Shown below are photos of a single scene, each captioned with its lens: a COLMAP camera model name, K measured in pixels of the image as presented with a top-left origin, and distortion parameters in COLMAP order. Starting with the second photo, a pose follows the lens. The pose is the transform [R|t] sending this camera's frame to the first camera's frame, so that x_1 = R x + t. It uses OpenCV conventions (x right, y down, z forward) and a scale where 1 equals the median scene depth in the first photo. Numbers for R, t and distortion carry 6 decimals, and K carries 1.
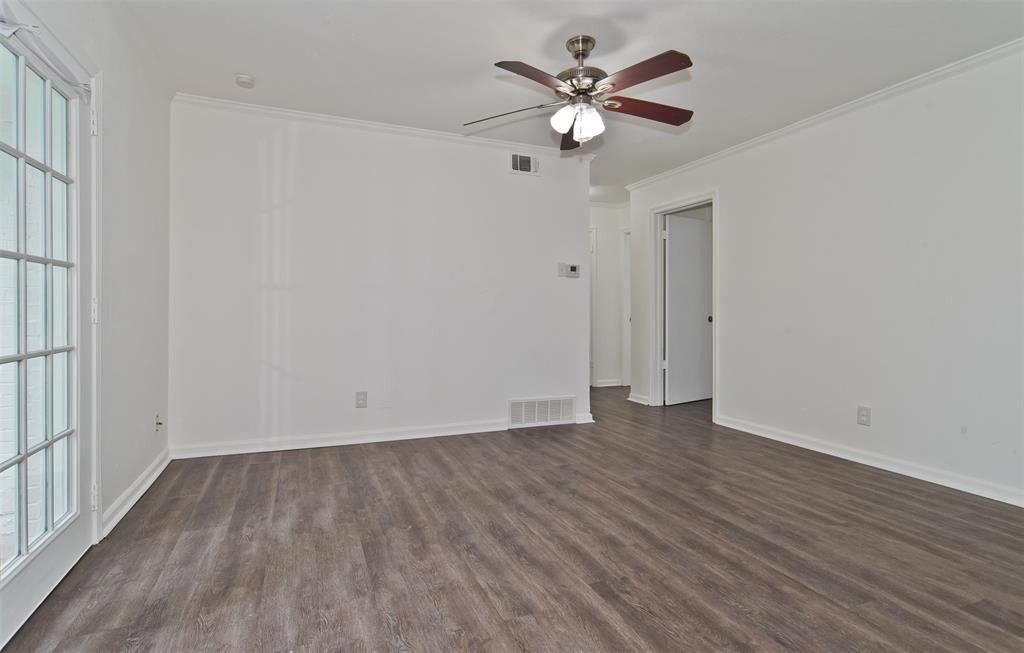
lens RADIAL K [[511.3, 0, 515.3], [0, 511.3, 317.8], [0, 0, 1]] dist [-0.003345, -0.000109]
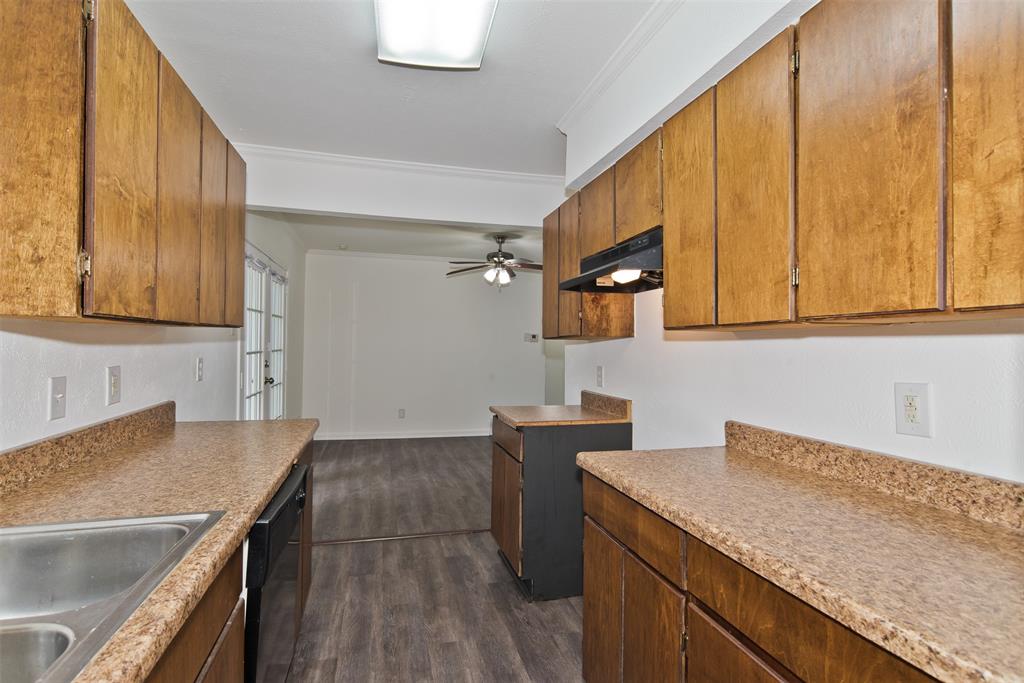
lens RADIAL K [[502.4, 0, 515.9], [0, 502.4, 338.3], [0, 0, 1]] dist [-0.009898, 0.004009]
pose [[0.991873, 0.004073, -0.127167, 0.257562], [-0.008151, 0.999469, -0.031562, -0.040084], [0.126971, 0.032342, 0.991379, -0.563943]]
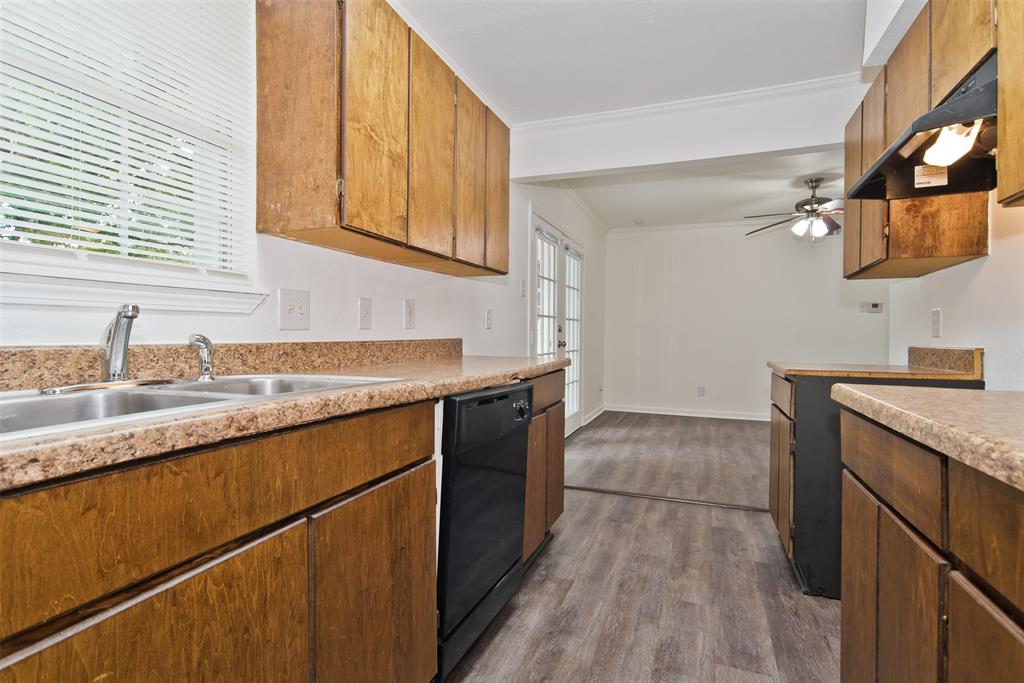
lens RADIAL K [[502.4, 0, 513.6], [0, 502.4, 339.7], [0, 0, 1]] dist [-0.009898, 0.004009]
pose [[0.726099, 0.005419, -0.687569, 0.316457], [-0.014810, 0.999860, -0.007759, 0.011507], [0.687431, 0.015817, 0.726077, -0.512889]]
